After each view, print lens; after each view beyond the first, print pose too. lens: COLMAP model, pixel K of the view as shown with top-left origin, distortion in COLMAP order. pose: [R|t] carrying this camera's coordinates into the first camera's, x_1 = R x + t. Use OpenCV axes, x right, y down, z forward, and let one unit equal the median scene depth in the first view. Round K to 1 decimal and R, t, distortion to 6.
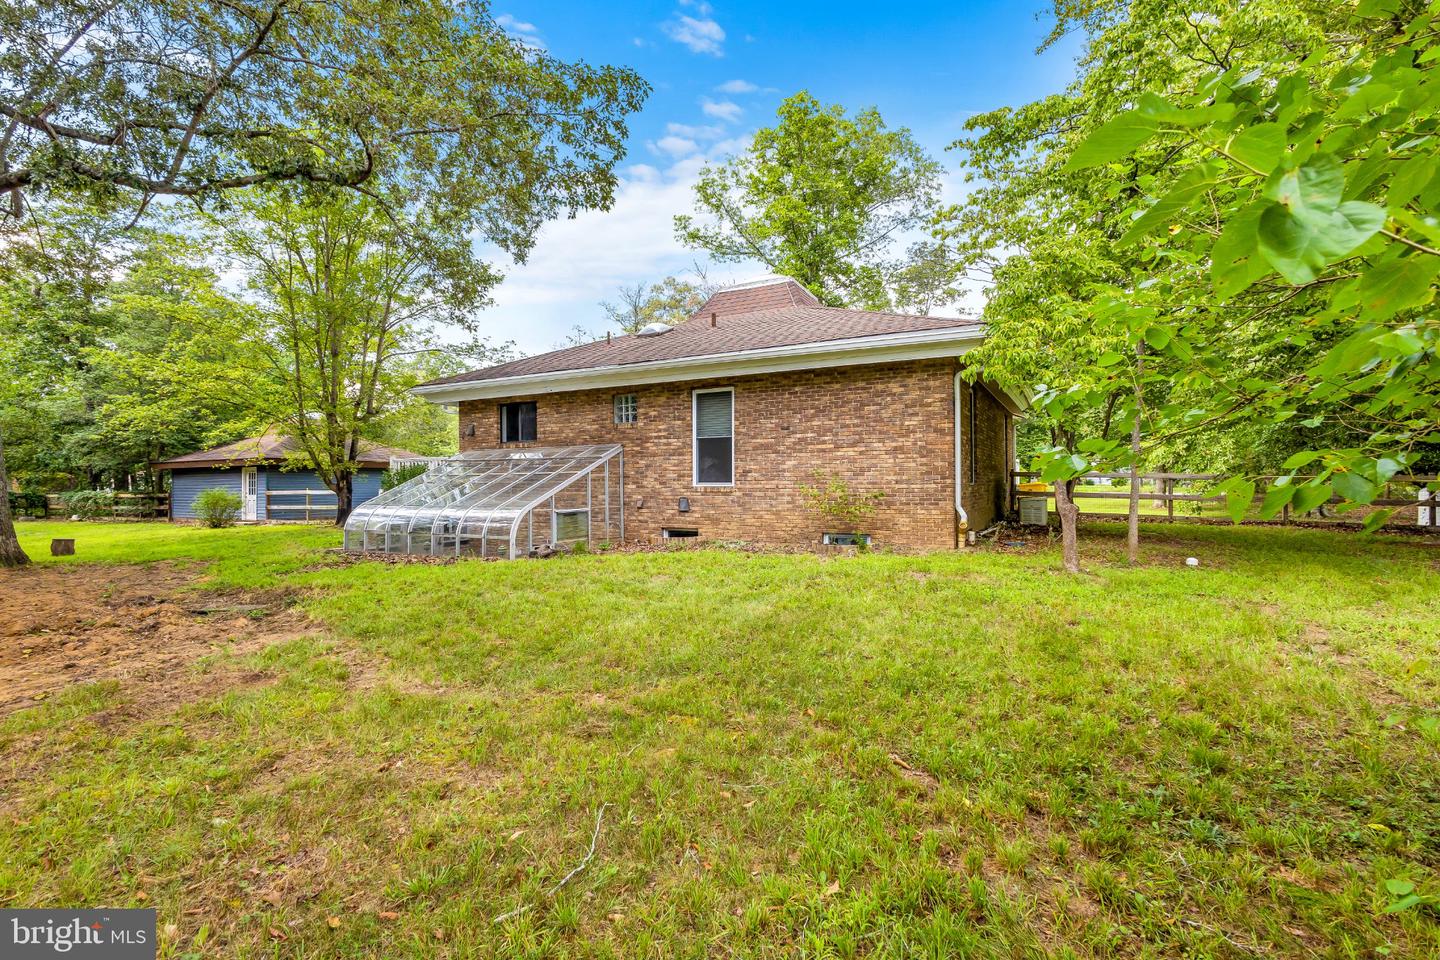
lens RADIAL K [[654.4, 0, 719.8], [0, 654.4, 477.0], [0, 0, 1]] dist [0.017743, -0.000159]
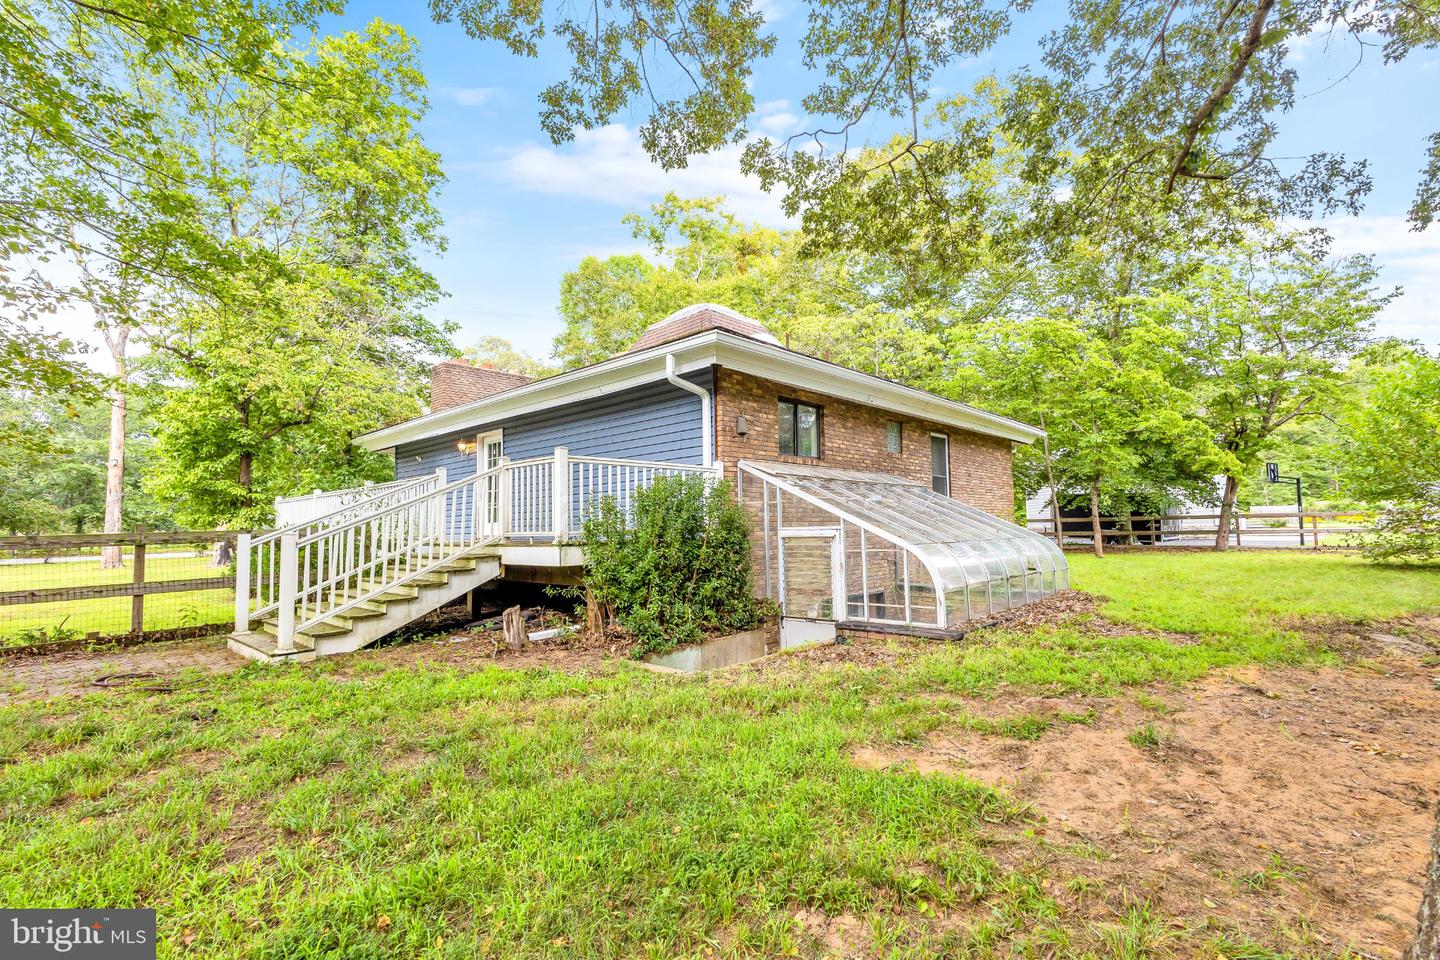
lens RADIAL K [[654.4, 0, 721.4], [0, 654.4, 482.2], [0, 0, 1]] dist [0.017743, -0.000159]
pose [[0.241532, 0.071640, 0.967745, -1.160099], [0.011222, 0.996998, -0.076607, 0.030755], [-0.970328, 0.029363, 0.240003, 1.059281]]
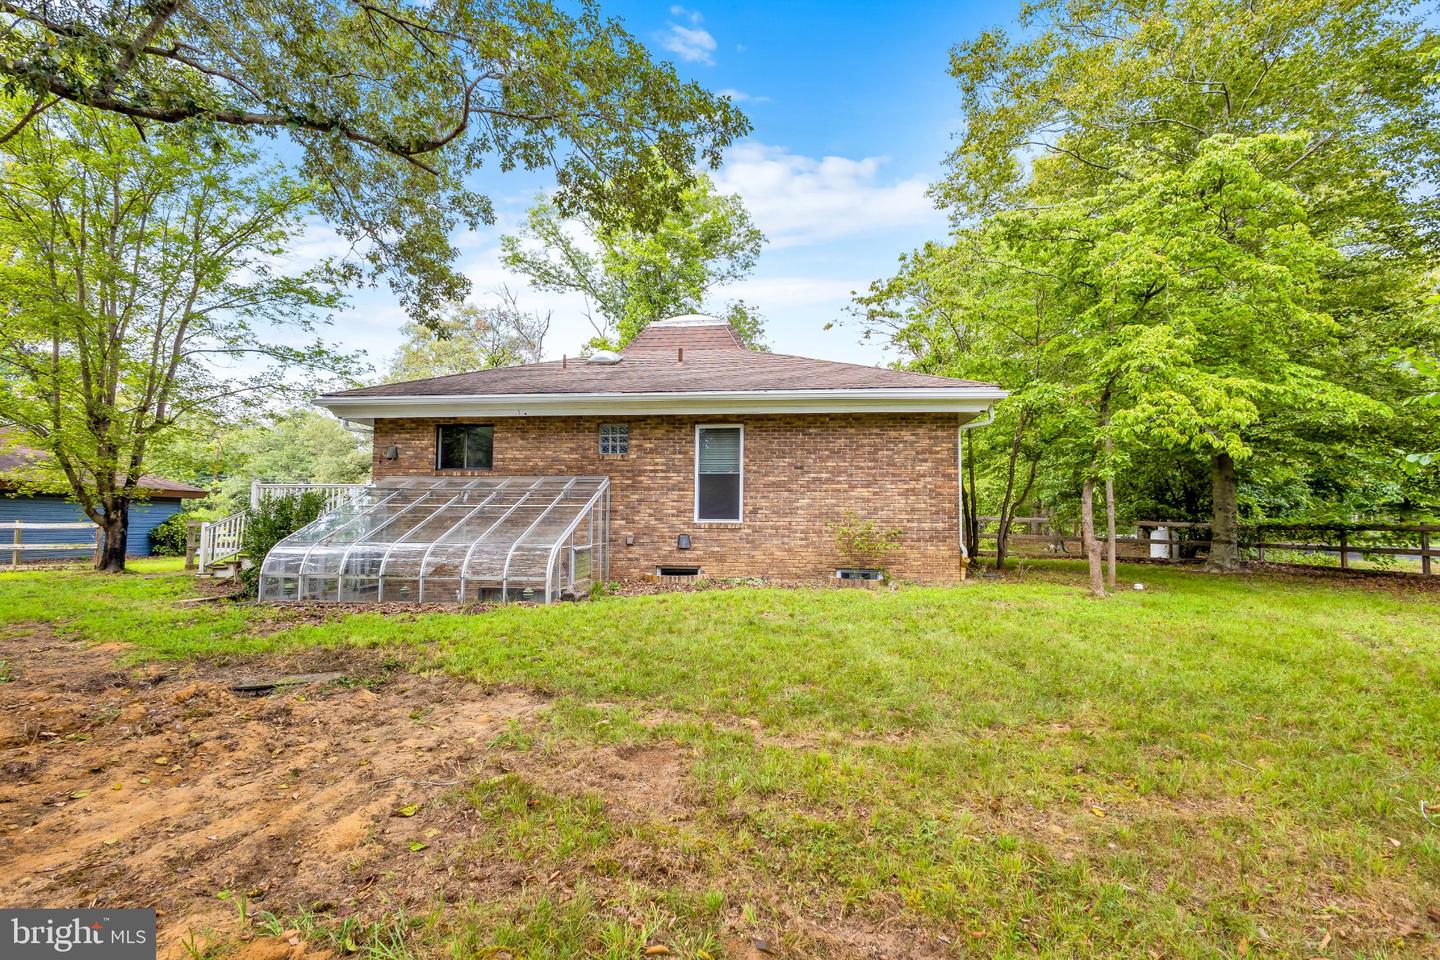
lens RADIAL K [[654.4, 0, 718.6], [0, 654.4, 485.6], [0, 0, 1]] dist [0.017743, -0.000159]
pose [[0.928985, 0.031965, 0.368734, -0.363612], [-0.015137, 0.998711, -0.048441, 0.005657], [-0.369808, 0.039419, 0.928272, 0.076774]]
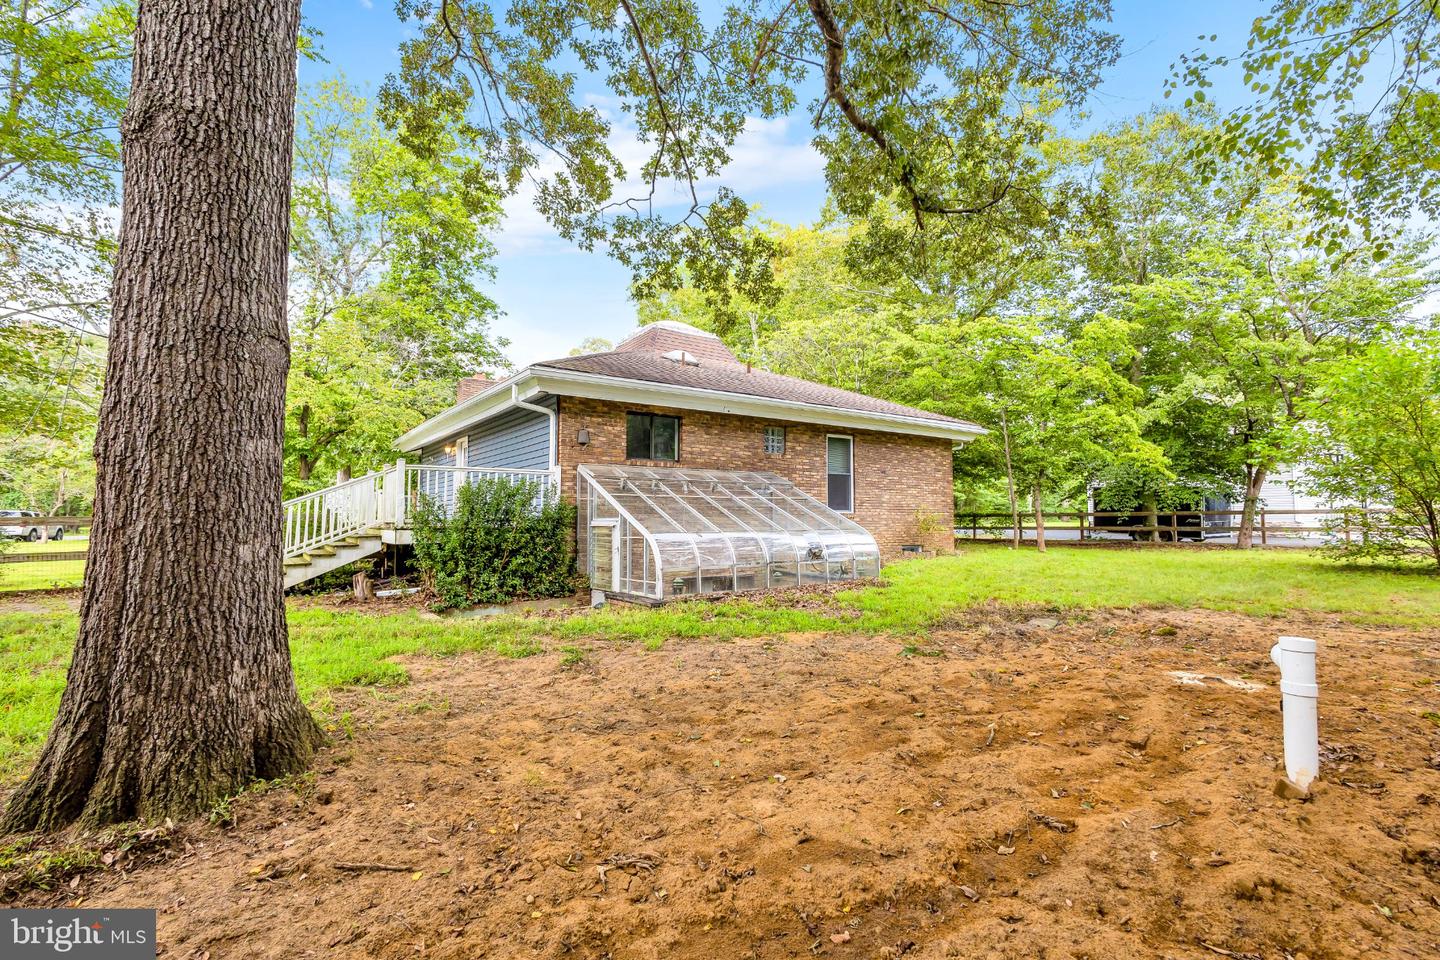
lens RADIAL K [[654.4, 0, 718.3], [0, 654.4, 479.5], [0, 0, 1]] dist [0.017743, -0.000159]
pose [[0.432412, 0.059064, 0.899740, -1.191643], [-0.003502, 0.997955, -0.063828, 0.029298], [-0.901669, 0.024449, 0.431735, 0.648531]]
